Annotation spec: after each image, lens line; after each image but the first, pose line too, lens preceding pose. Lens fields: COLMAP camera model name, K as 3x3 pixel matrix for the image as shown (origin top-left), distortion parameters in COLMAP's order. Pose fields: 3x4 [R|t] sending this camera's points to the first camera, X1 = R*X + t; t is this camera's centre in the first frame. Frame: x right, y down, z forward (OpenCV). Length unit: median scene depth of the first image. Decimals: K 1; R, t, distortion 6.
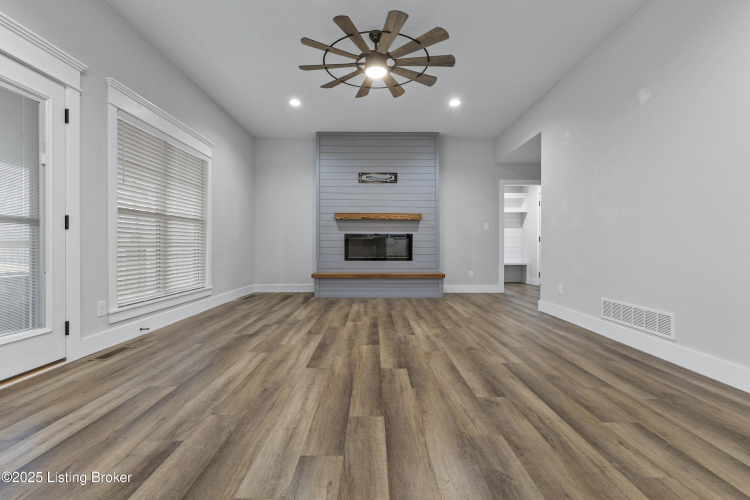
lens RADIAL K [[329.9, 0, 375.0], [0, 329.9, 250.0], [0, 0, 1]] dist [-0.001288, 0.000097]
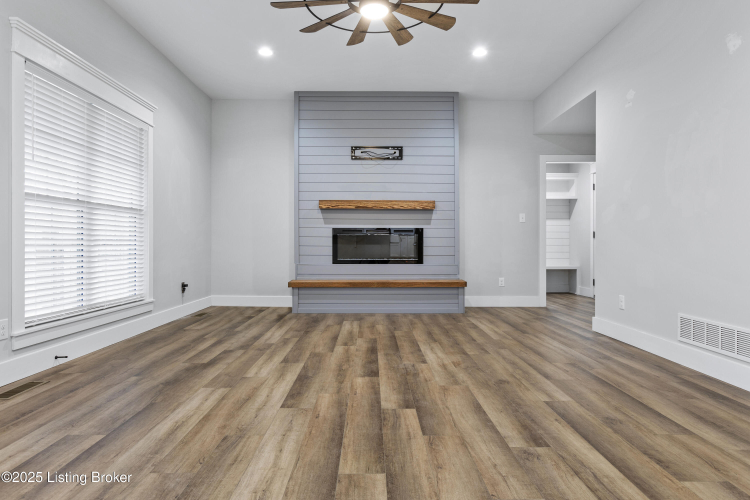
lens RADIAL K [[447.0, 0, 375.0], [0, 447.0, 250.0], [0, 0, 1]] dist [-0.000058, -0.000669]
pose [[0.999989, -0.001347, 0.004564, -0.000322], [0.001343, 0.999999, 0.000804, 0.000080], [-0.004565, -0.000798, 0.999989, -0.008180]]
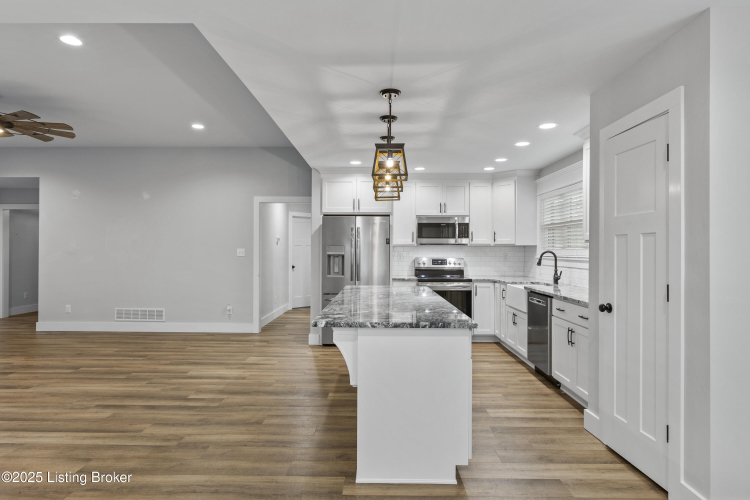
lens RADIAL K [[456.7, 0, 375.0], [0, 456.7, 250.0], [0, 0, 1]] dist [-0.000678, -0.000236]
pose [[0.008791, -0.000281, 0.999961, -2.415919], [0.004967, 0.999988, 0.000237, -0.209994], [-0.999949, 0.004965, 0.008792, -0.438556]]
